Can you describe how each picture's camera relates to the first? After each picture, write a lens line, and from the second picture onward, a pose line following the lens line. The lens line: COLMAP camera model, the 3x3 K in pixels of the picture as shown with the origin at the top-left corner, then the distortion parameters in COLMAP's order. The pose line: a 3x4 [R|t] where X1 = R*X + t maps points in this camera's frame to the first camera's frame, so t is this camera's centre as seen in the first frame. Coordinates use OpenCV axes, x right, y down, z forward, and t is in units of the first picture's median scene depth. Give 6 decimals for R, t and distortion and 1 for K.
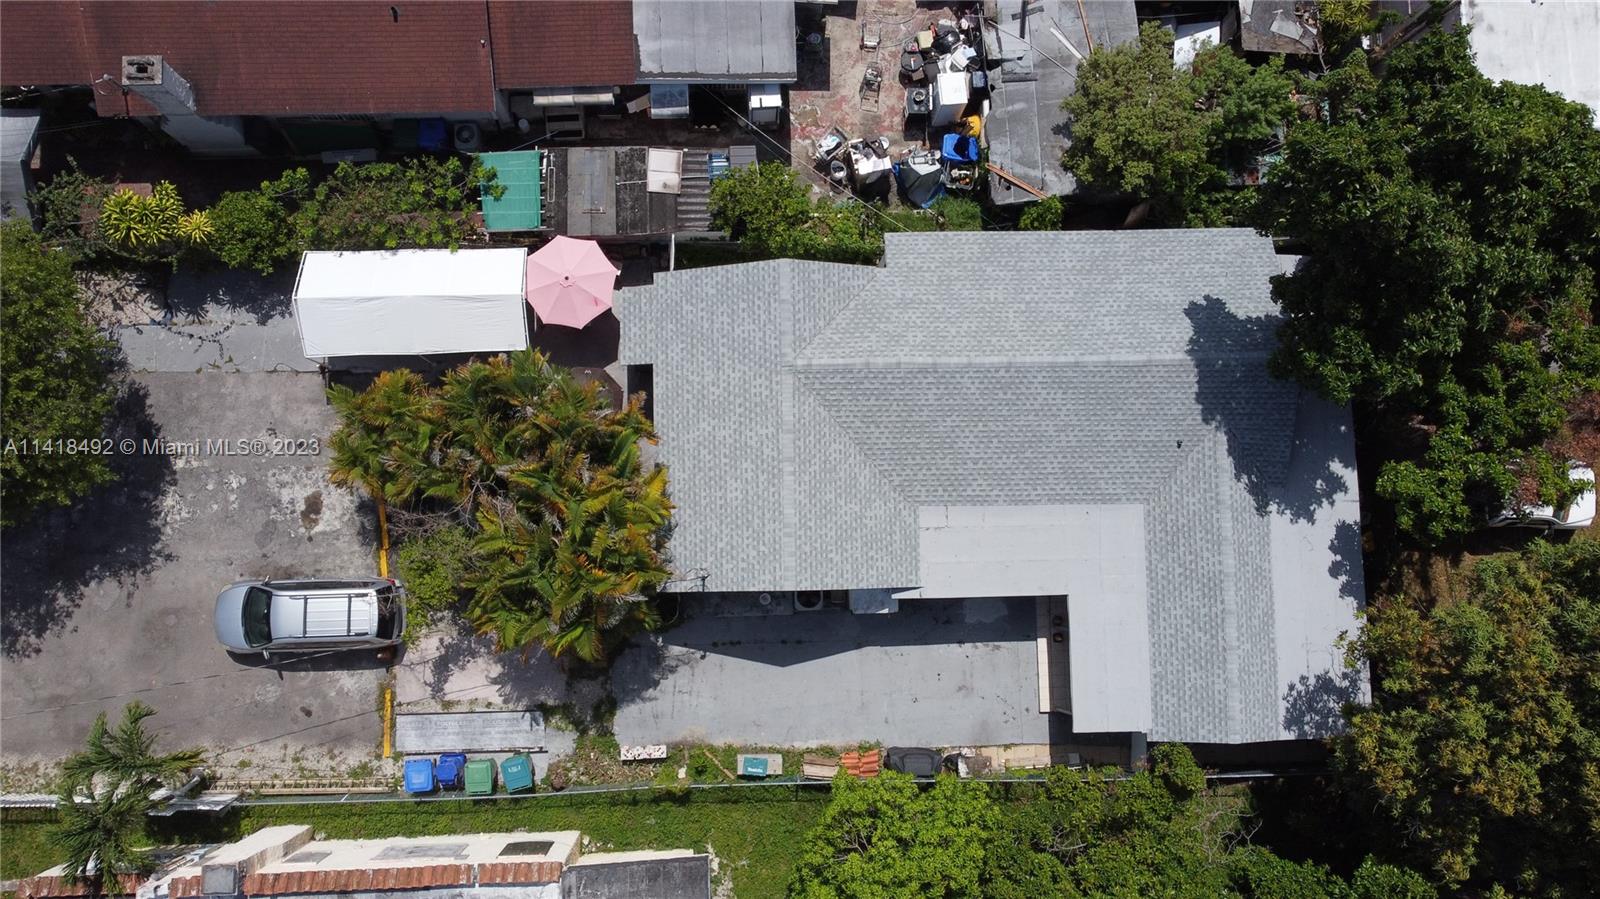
lens RADIAL K [[1190.1, 0, 800.0], [0, 1190.1, 449.5], [0, 0, 1]] dist [-0.009571, -0.001024]
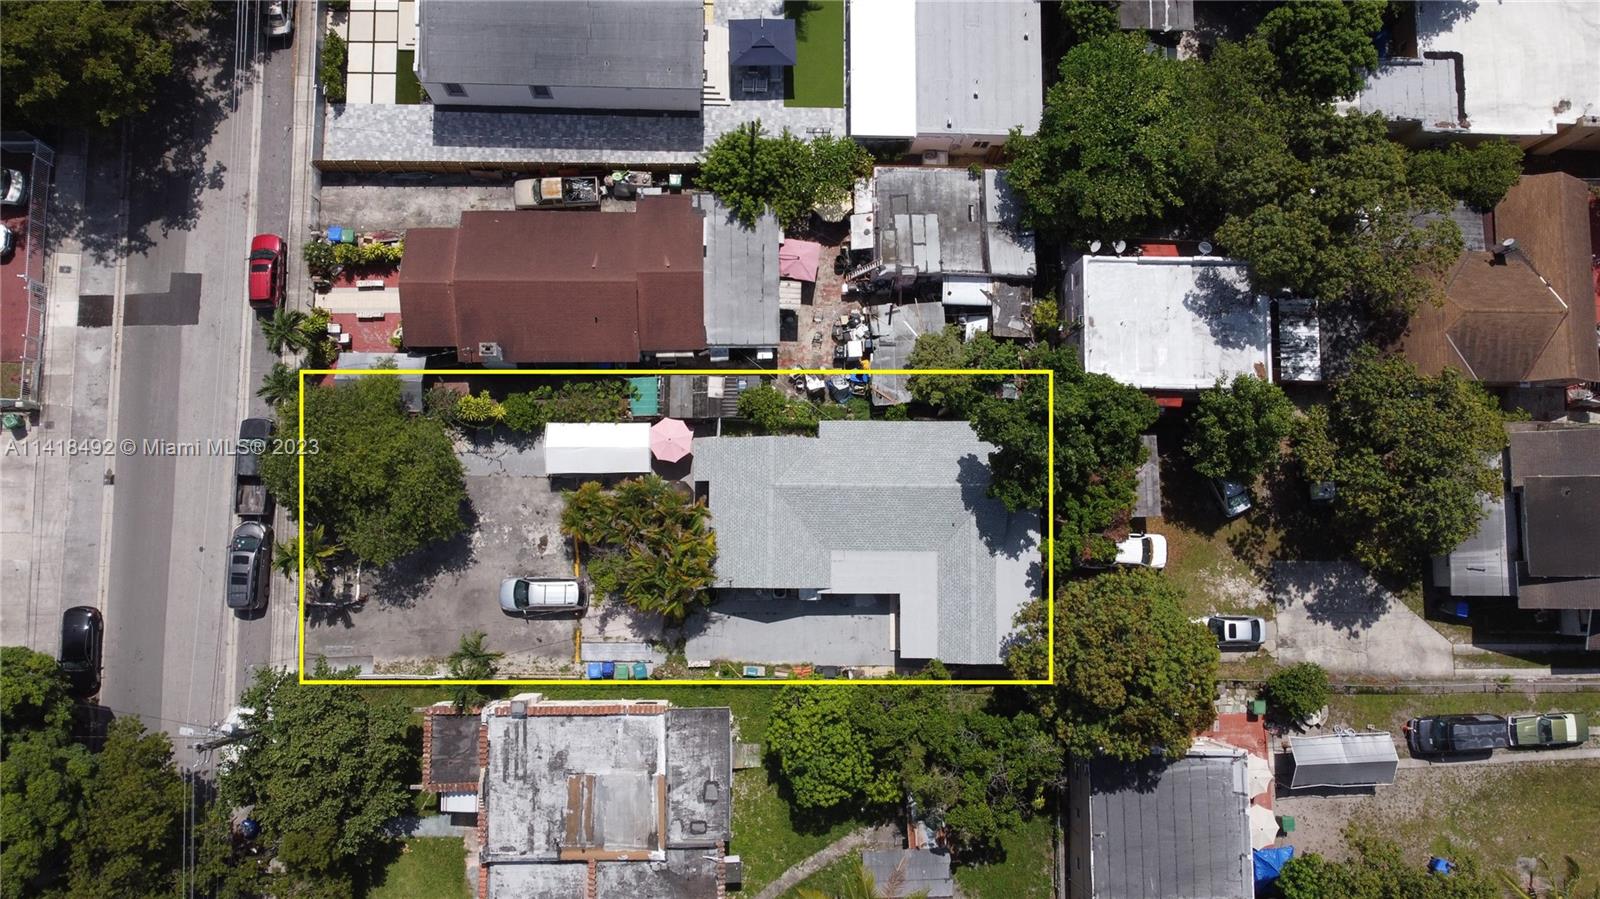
lens RADIAL K [[1190.1, 0, 800.0], [0, 1190.1, 449.5], [0, 0, 1]] dist [-0.009571, -0.001024]
pose [[0.999668, 0.025651, -0.002345, 0.043164], [-0.025663, 0.999655, -0.005531, -0.119319], [0.002203, 0.005590, 0.999982, -1.131571]]
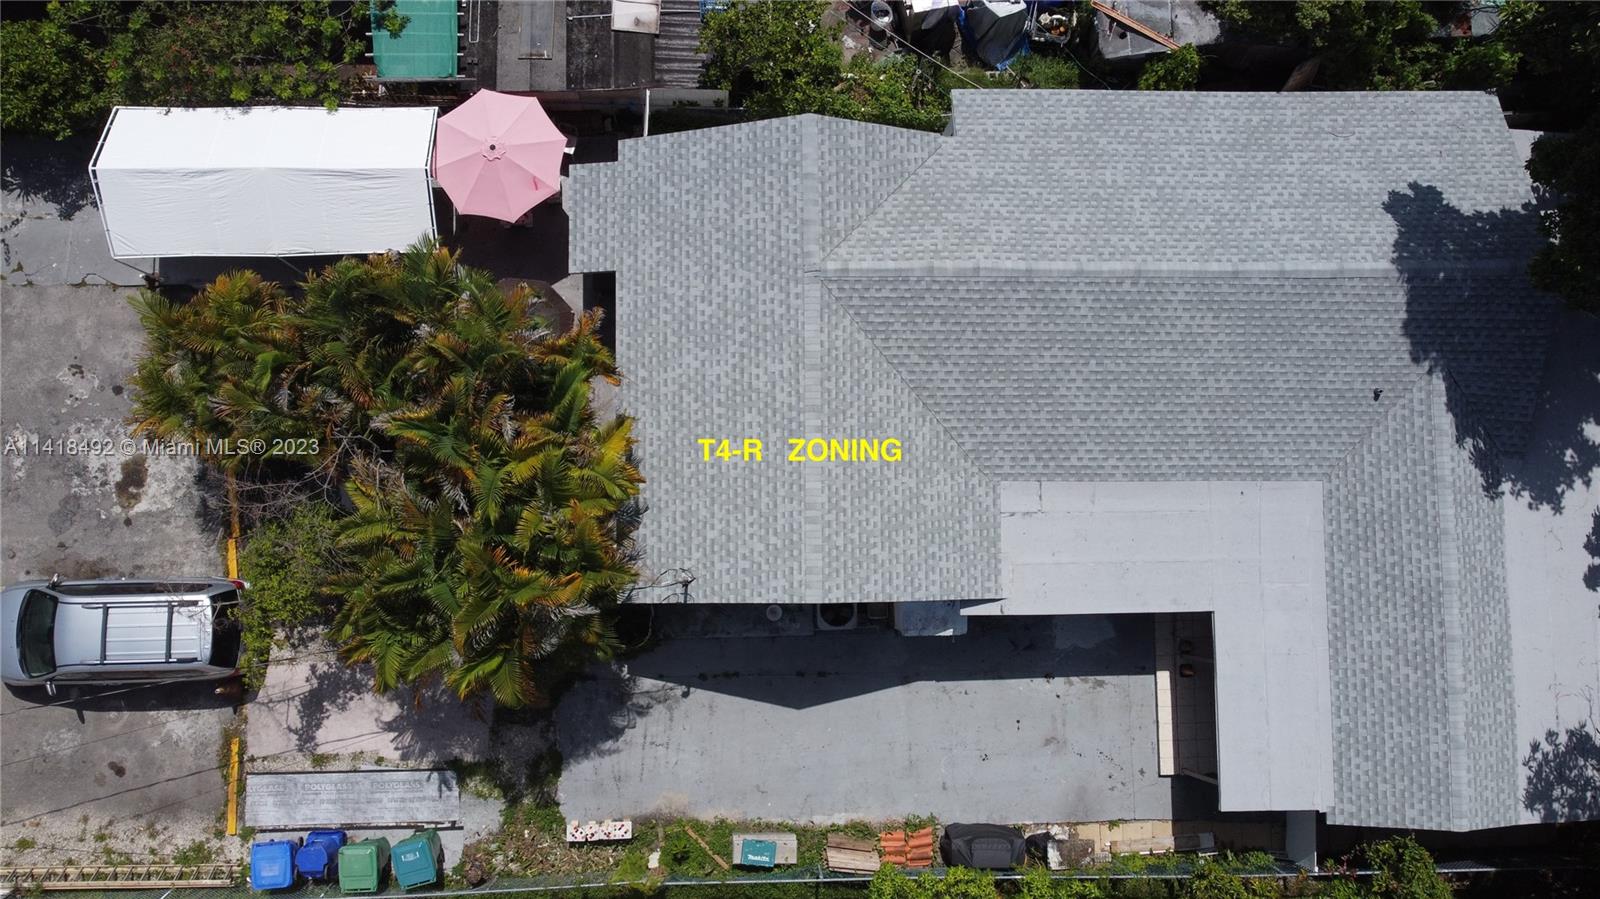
lens RADIAL K [[1190.1, 0, 800.0], [0, 1190.1, 449.5], [0, 0, 1]] dist [-0.009571, -0.001024]
pose [[0.999953, 0.008824, 0.004071, -0.018590], [-0.008820, 0.999961, -0.000912, 0.030469], [-0.004078, 0.000876, 0.999991, 0.306890]]
